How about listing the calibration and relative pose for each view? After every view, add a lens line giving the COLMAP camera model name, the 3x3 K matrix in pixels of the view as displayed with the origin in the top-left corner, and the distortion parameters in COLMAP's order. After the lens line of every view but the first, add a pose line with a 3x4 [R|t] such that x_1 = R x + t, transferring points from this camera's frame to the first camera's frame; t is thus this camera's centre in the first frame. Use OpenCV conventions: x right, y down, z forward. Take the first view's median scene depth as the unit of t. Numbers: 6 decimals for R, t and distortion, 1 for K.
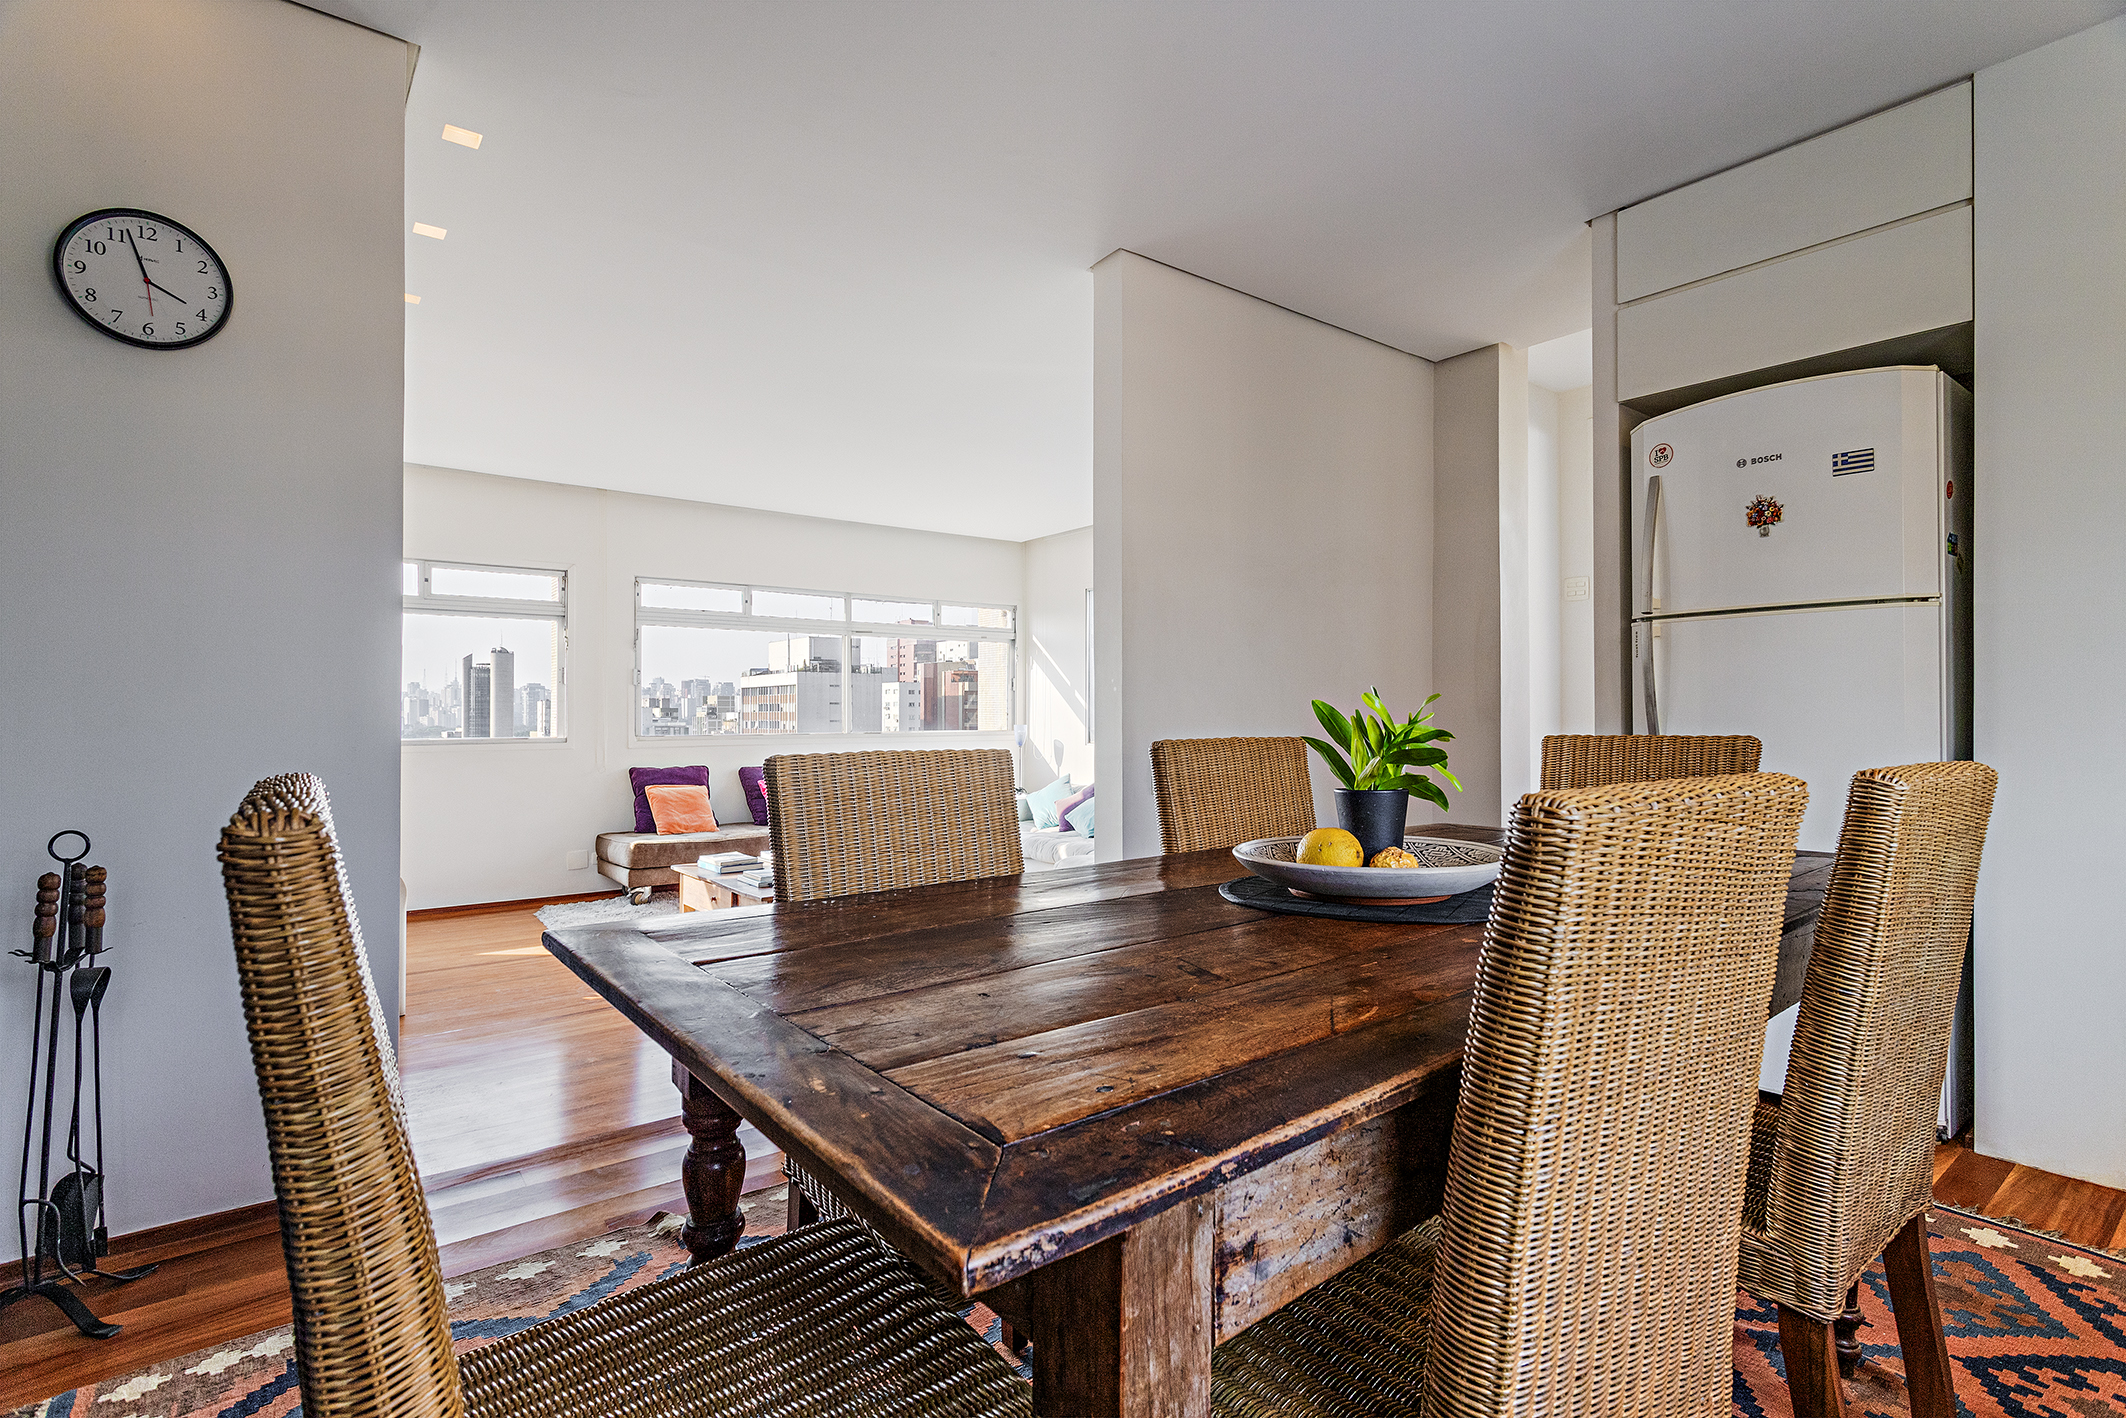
lens RADIAL K [[1072.0, 0, 1063.0], [0, 1072.0, 709.0], [0, 0, 1]] dist [-0.003481, -0.000108]
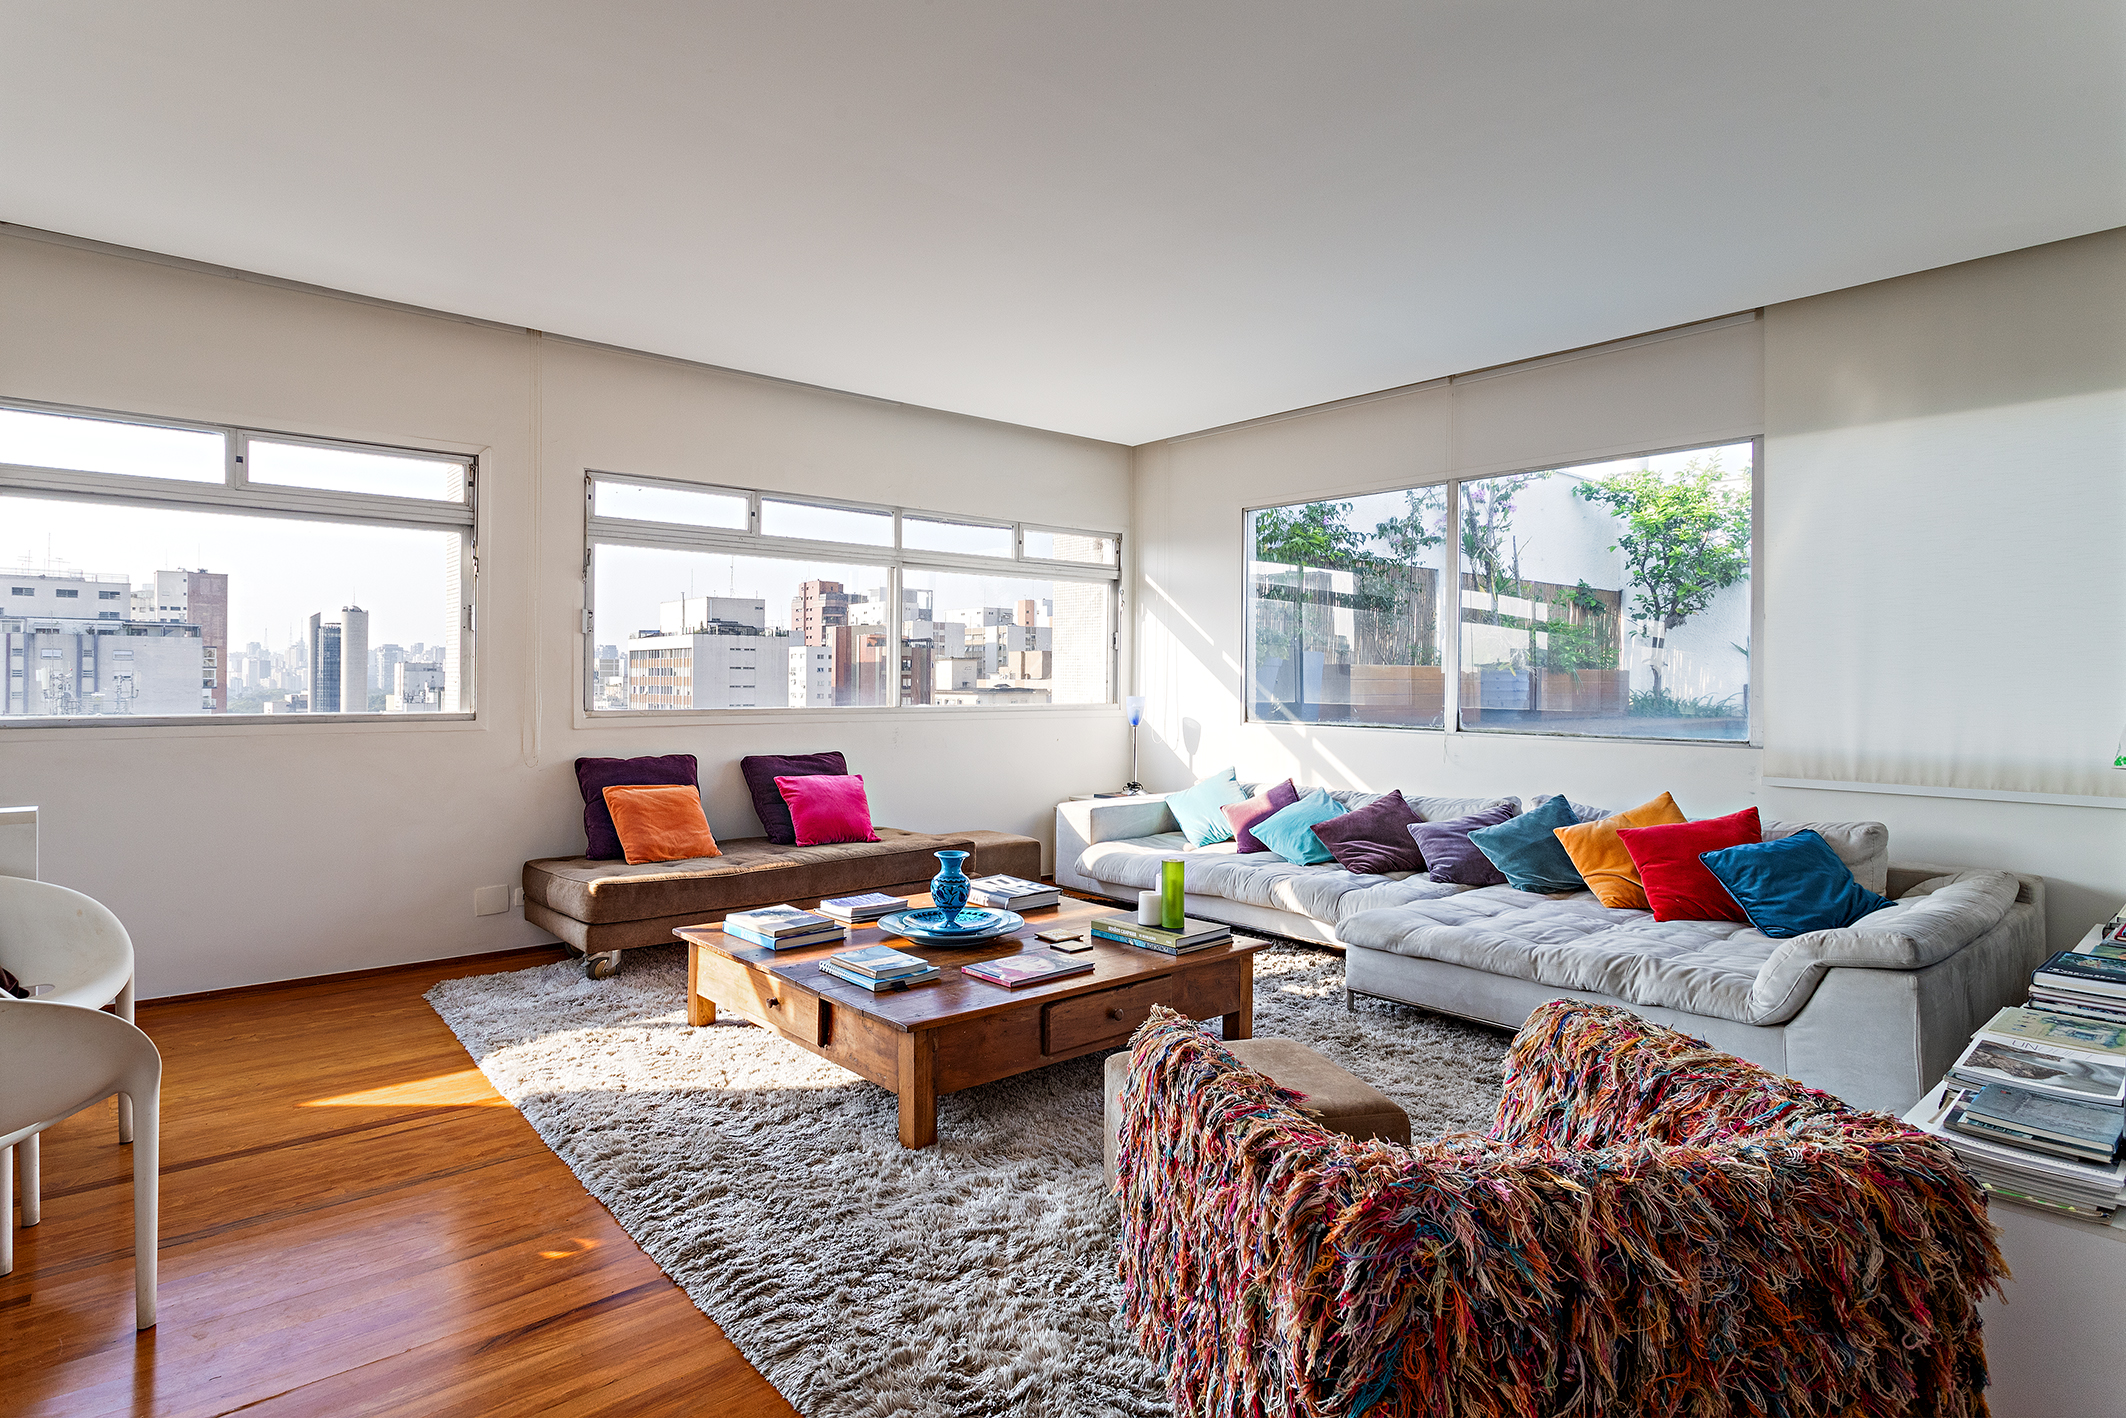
lens RADIAL K [[1038.6, 0, 1074.3], [0, 1038.6, 680.6], [0, 0, 1]] dist [-0.001957, 0.000405]
pose [[0.992256, 0.007433, 0.123990, -0.174105], [-0.007935, 0.999962, 0.003553, 0.002210], [-0.123958, -0.004510, 0.992277, 0.317399]]
